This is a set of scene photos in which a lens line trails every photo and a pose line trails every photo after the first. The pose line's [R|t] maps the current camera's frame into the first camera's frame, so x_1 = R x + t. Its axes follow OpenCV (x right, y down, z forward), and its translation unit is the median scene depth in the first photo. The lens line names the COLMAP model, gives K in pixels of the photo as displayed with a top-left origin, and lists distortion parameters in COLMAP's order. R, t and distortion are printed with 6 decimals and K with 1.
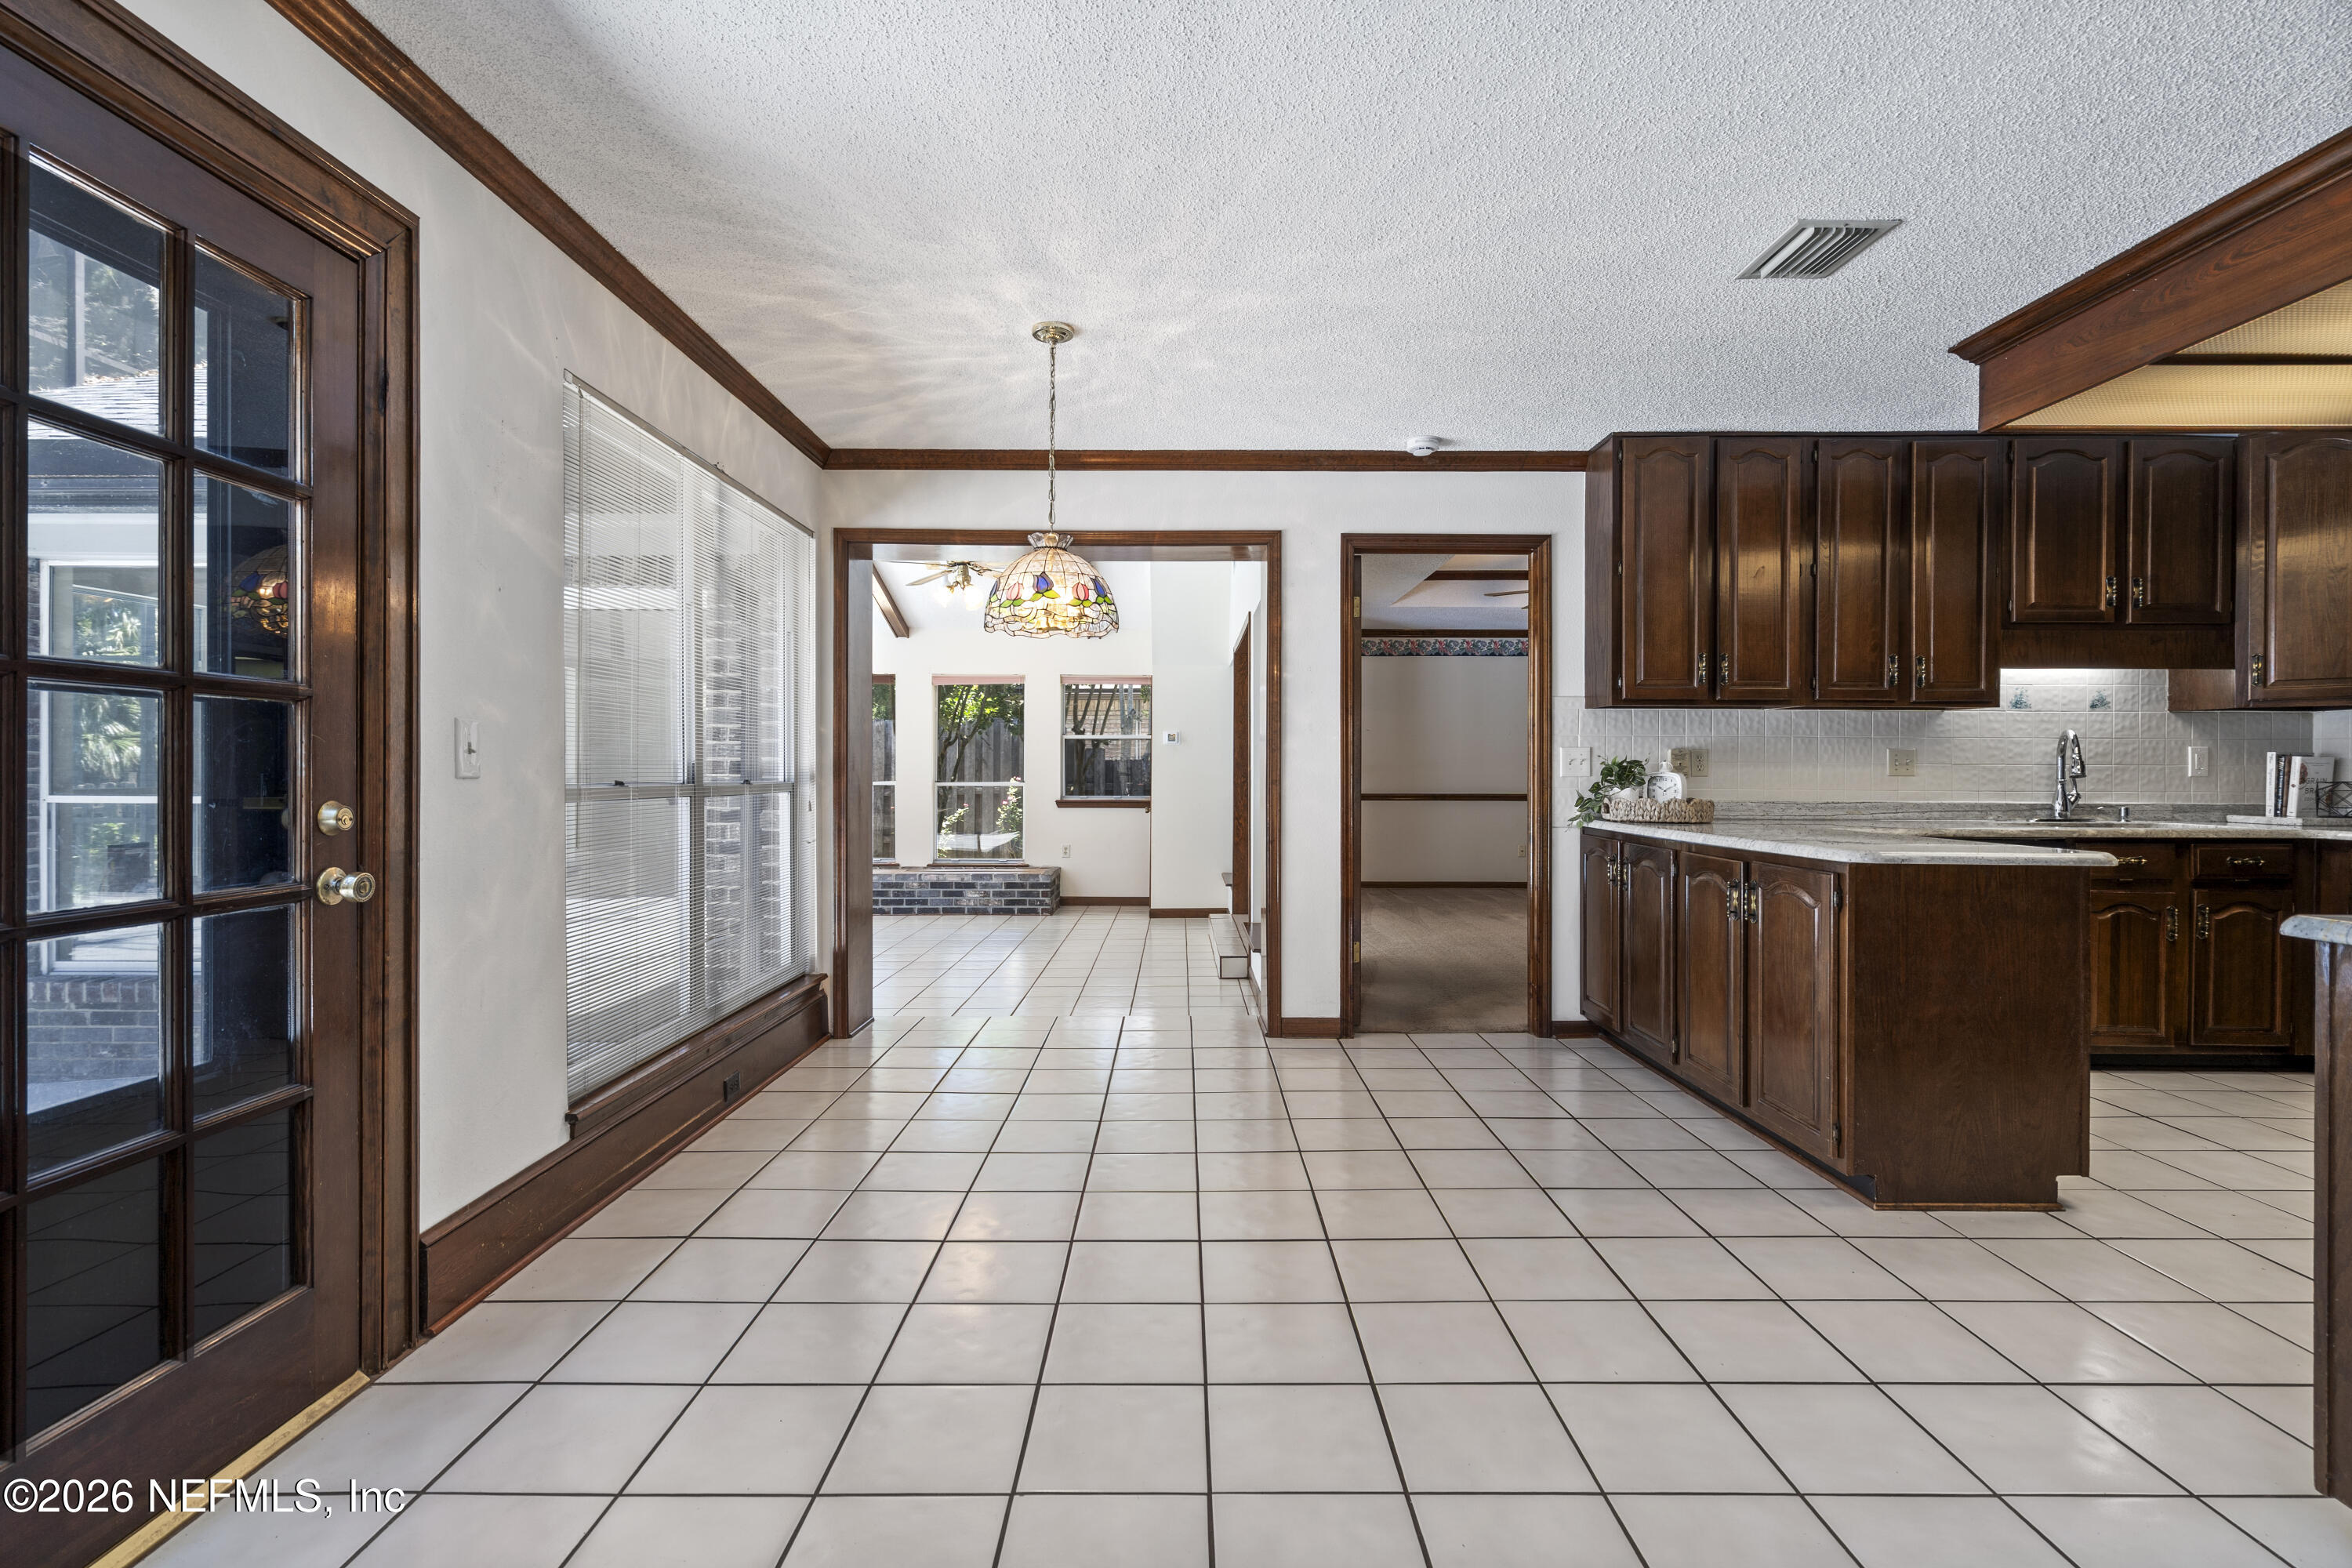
lens RADIAL K [[1093.6, 0, 1176.0], [0, 1093.6, 784.0], [0, 0, 1]] dist [-0.002454, -0.000303]
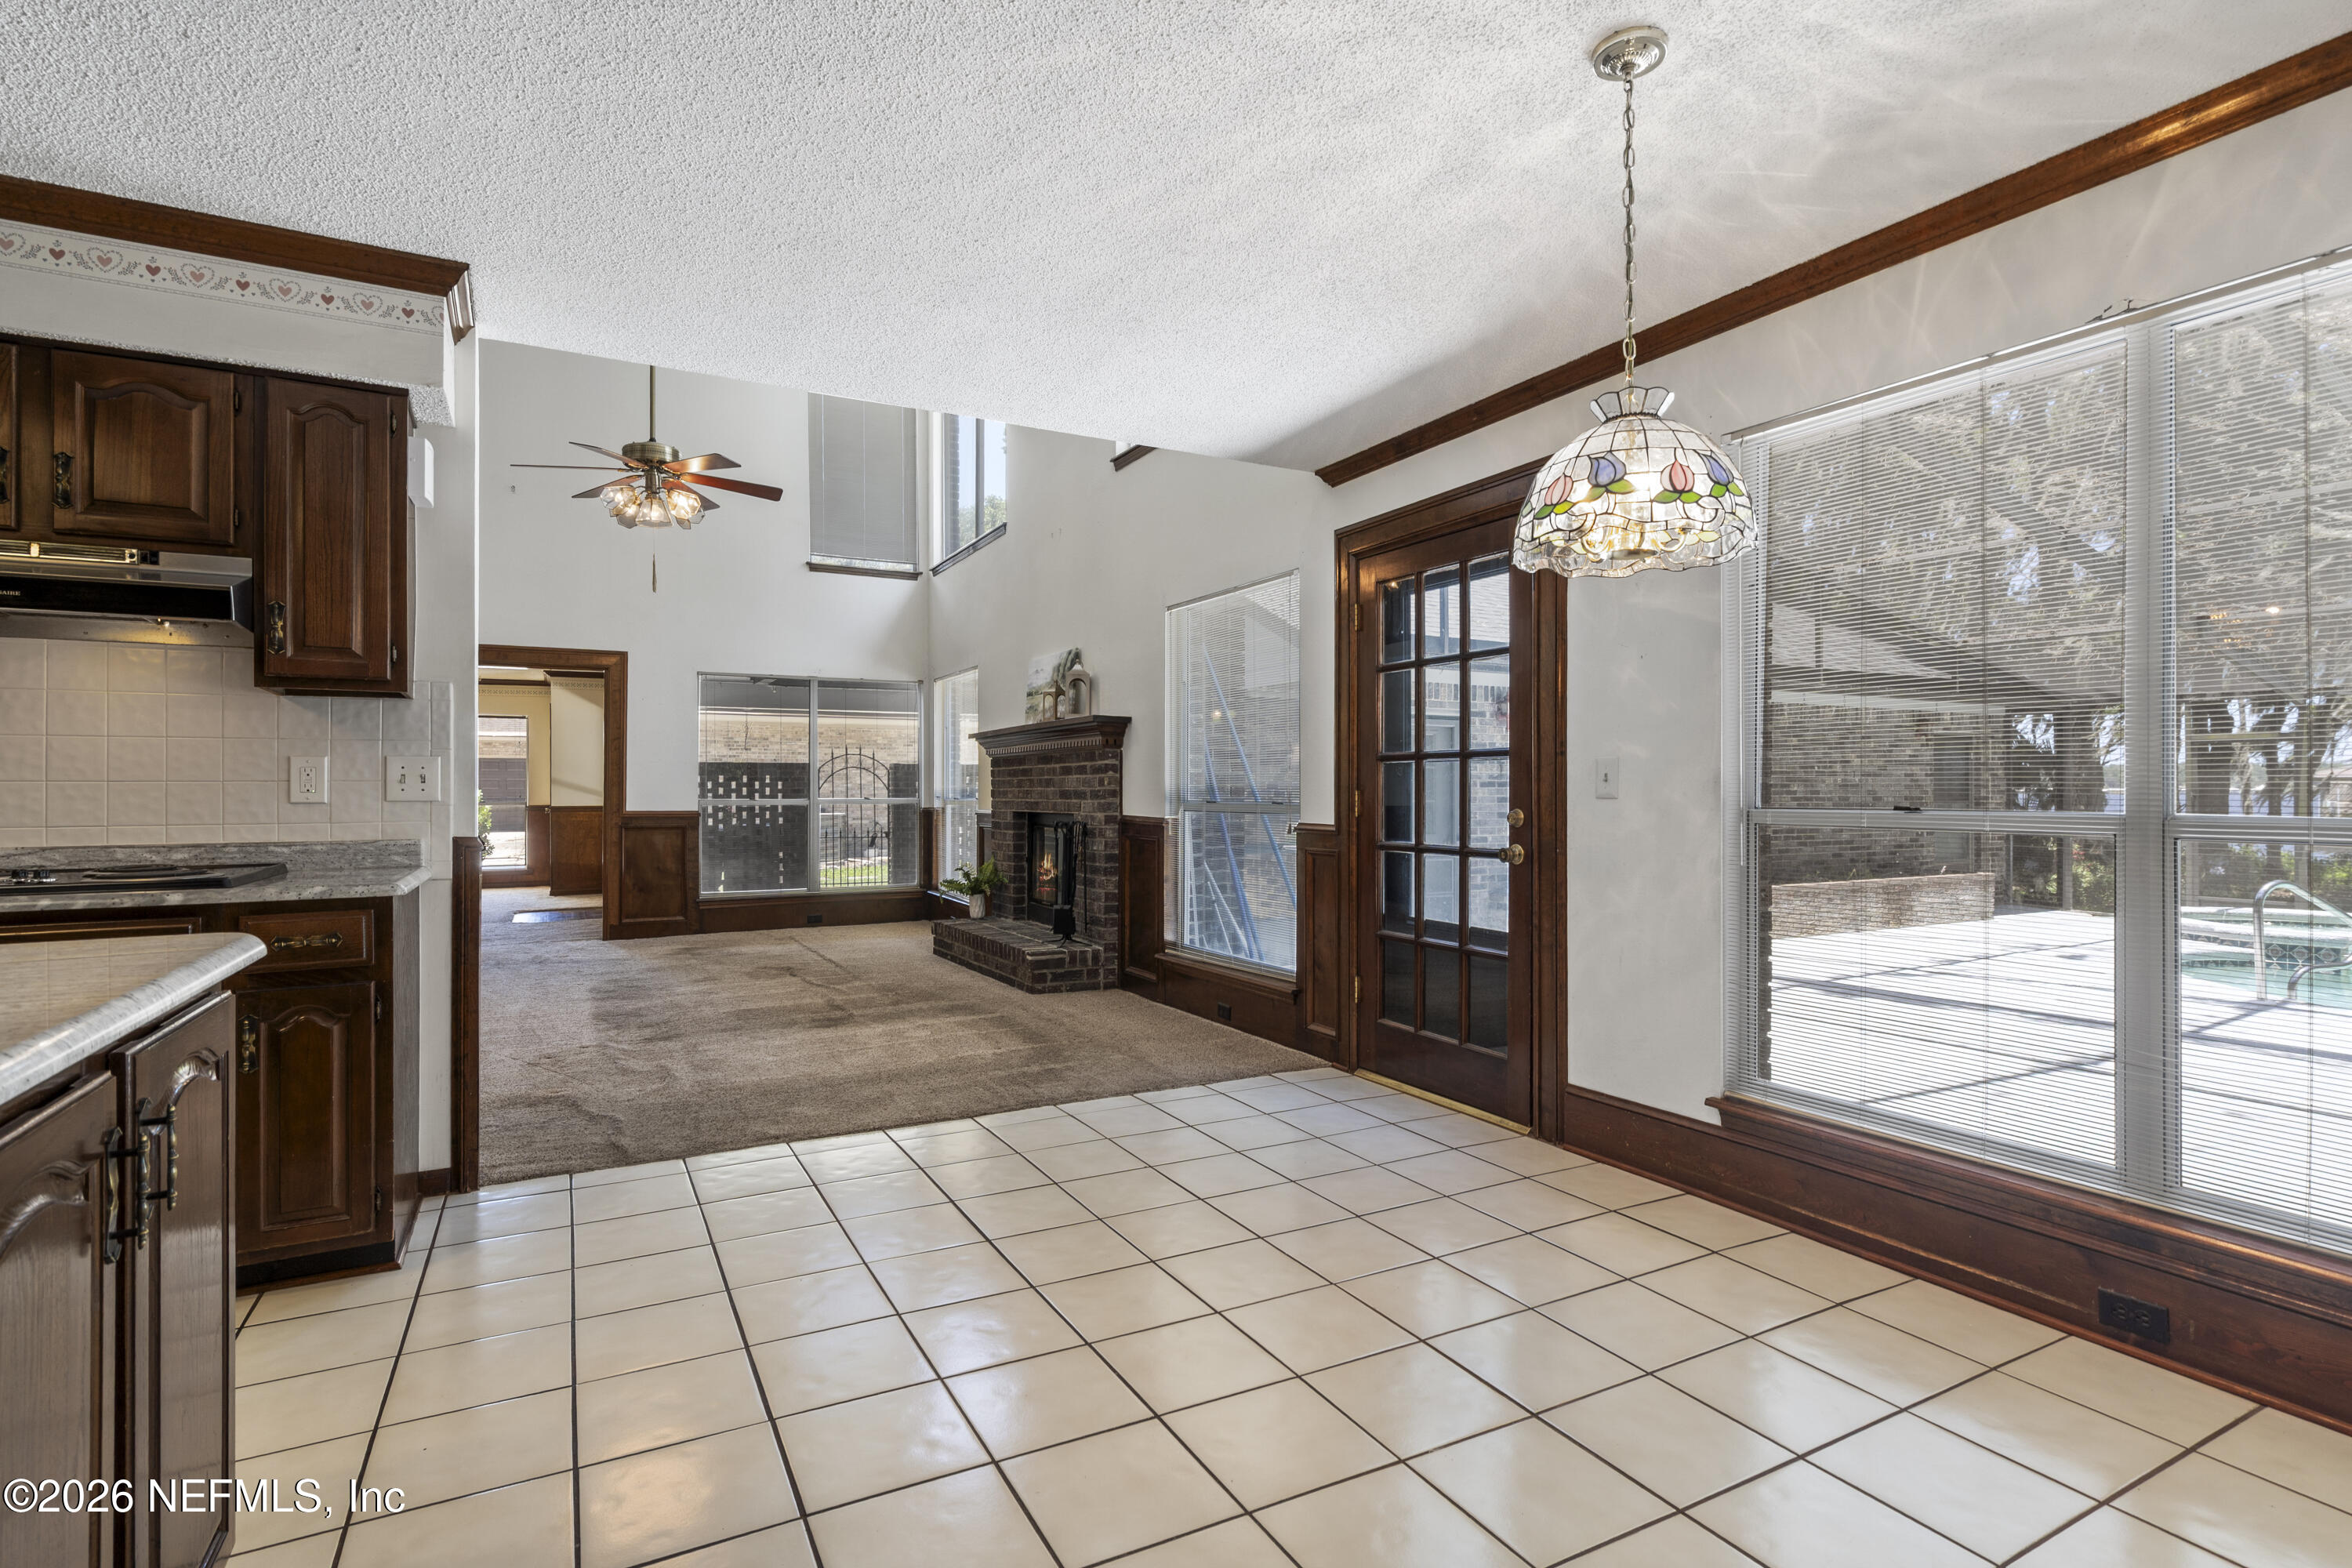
lens RADIAL K [[1136.3, 0, 1176.0], [0, 1136.3, 784.0], [0, 0, 1]] dist [-0.002282, -0.000319]
pose [[-0.878882, -0.002861, -0.477030, 0.452061], [-0.007046, 0.999951, 0.006983, -0.024043], [0.476987, 0.009499, -0.878859, 1.629835]]
